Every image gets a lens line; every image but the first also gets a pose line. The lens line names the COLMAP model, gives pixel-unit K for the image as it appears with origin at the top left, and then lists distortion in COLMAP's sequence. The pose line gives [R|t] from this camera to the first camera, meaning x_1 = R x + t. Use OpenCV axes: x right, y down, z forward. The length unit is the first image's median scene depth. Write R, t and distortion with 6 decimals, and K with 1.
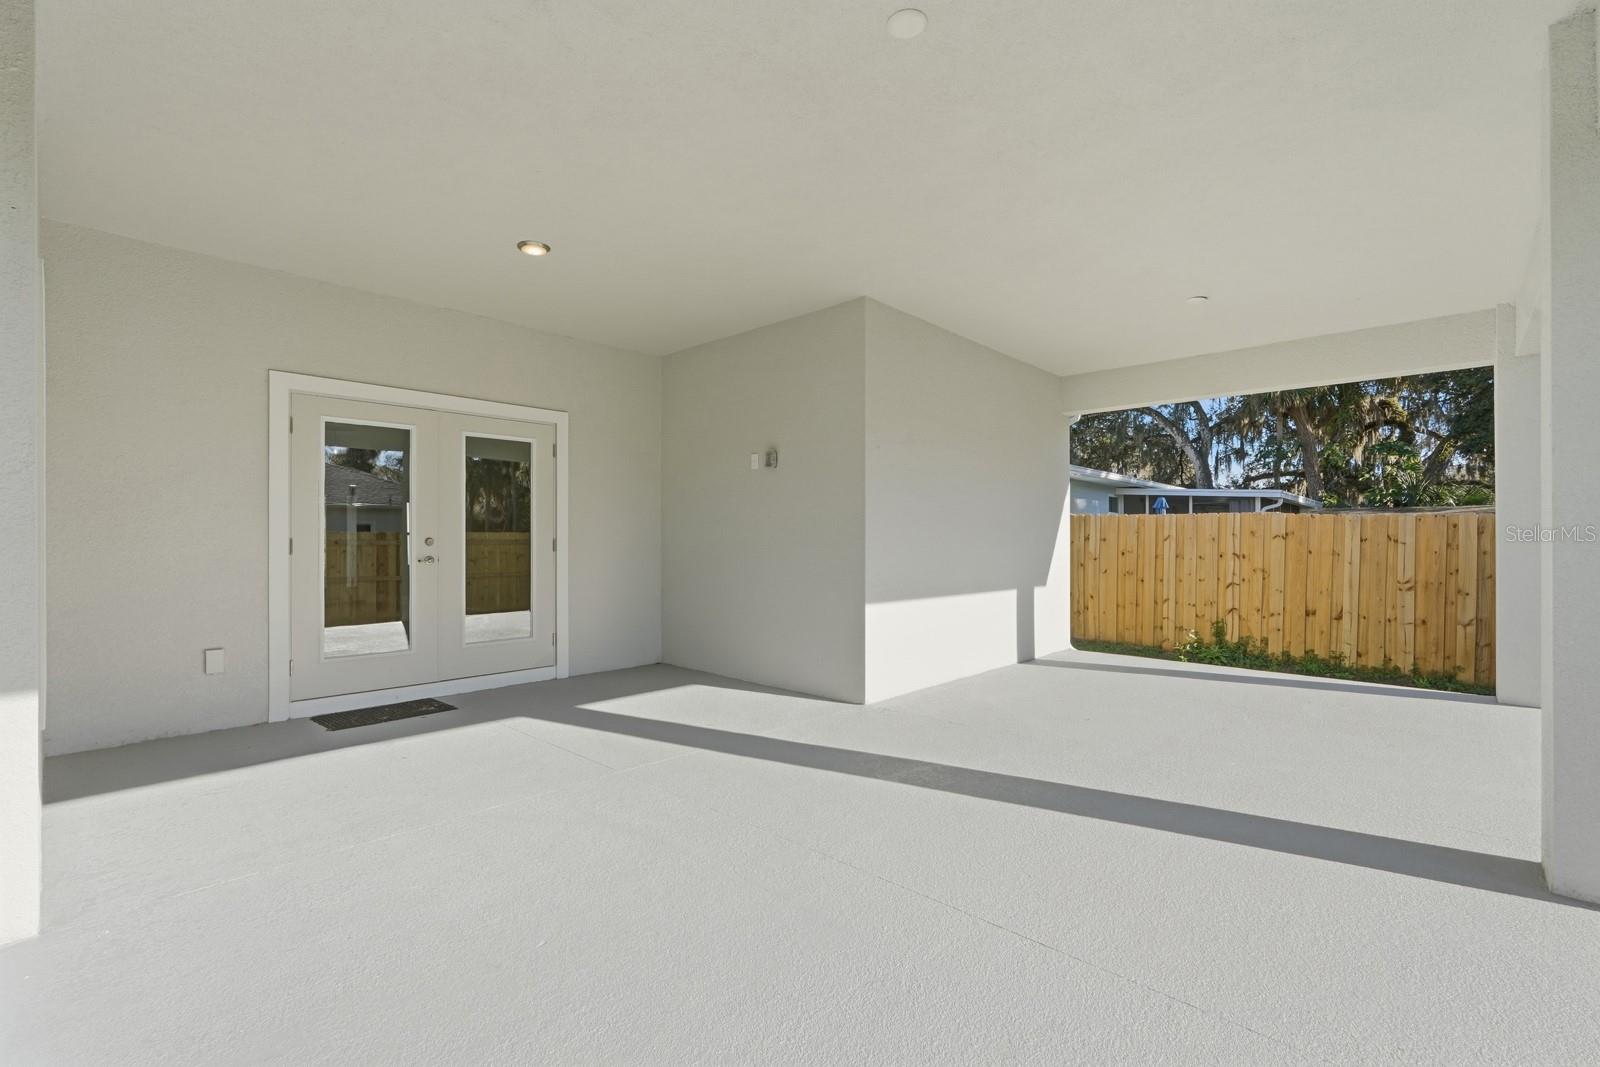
lens RADIAL K [[714.3, 0, 796.7], [0, 714.3, 533.1], [0, 0, 1]] dist [-0.012733, 0.004579]
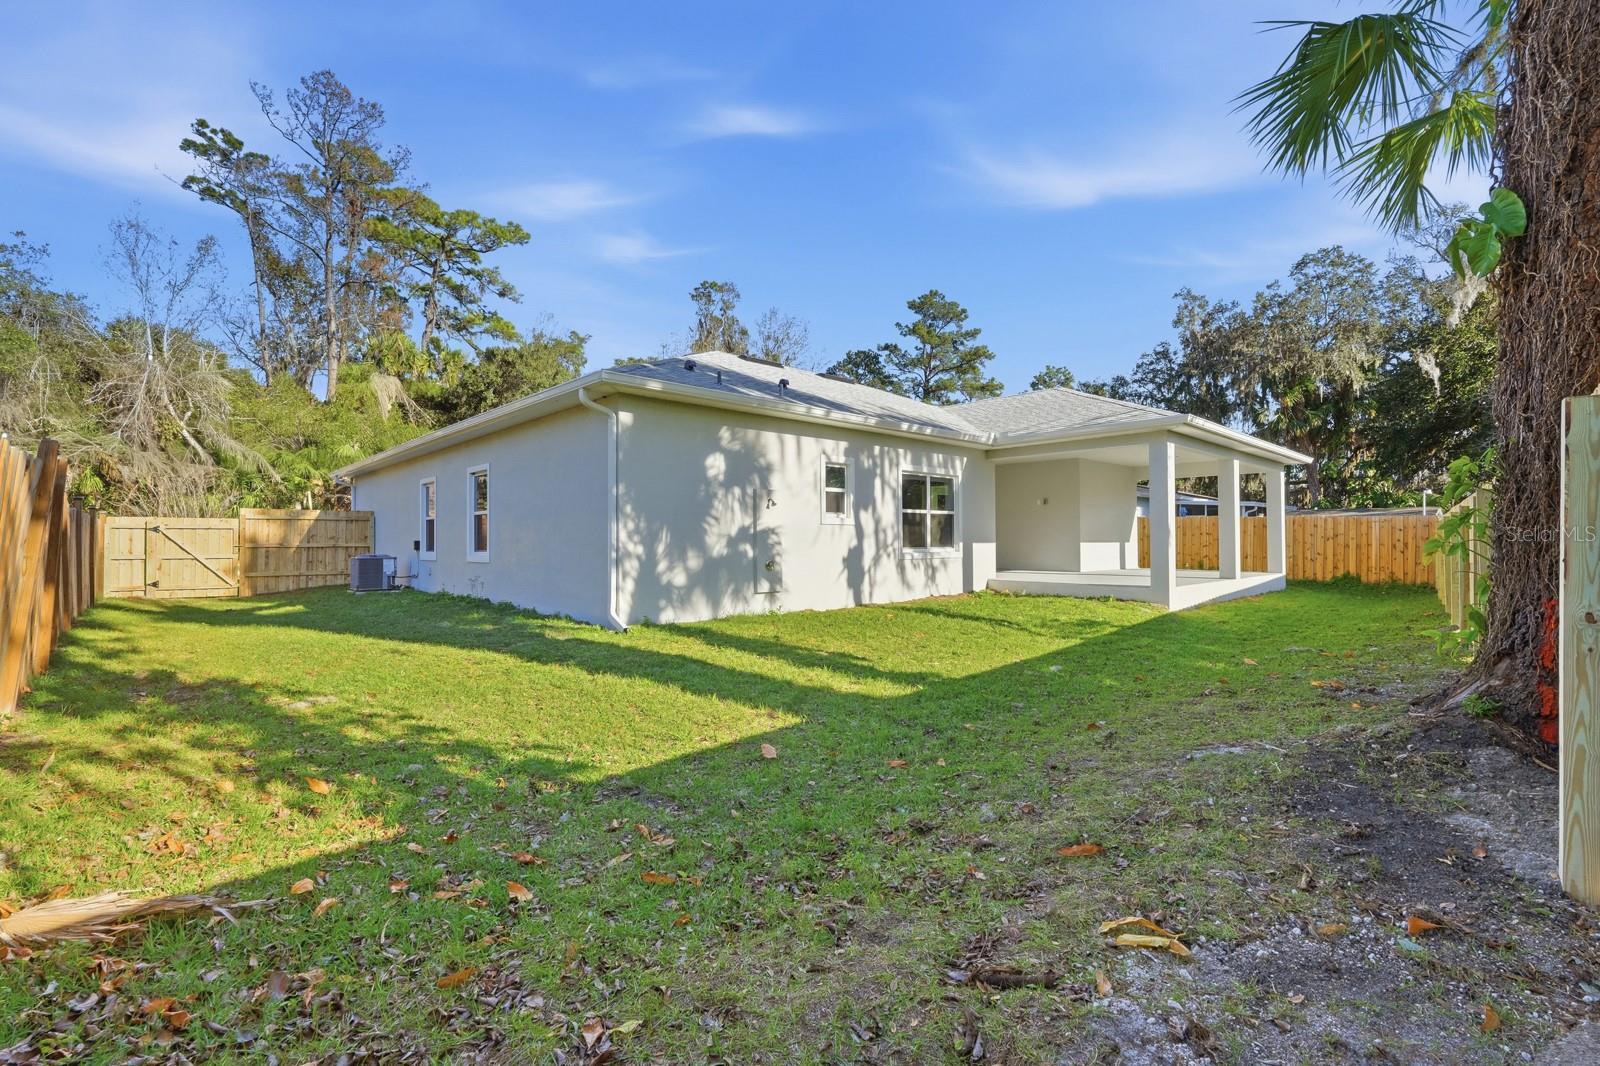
lens RADIAL K [[709.7, 0, 787.5], [0, 709.7, 534.6], [0, 0, 1]] dist [0.000532, 0.005256]
pose [[0.998281, 0.004370, -0.058454, -0.678271], [-0.004740, 0.999970, -0.006202, 0.055997], [0.058425, 0.006468, 0.998271, -1.517622]]
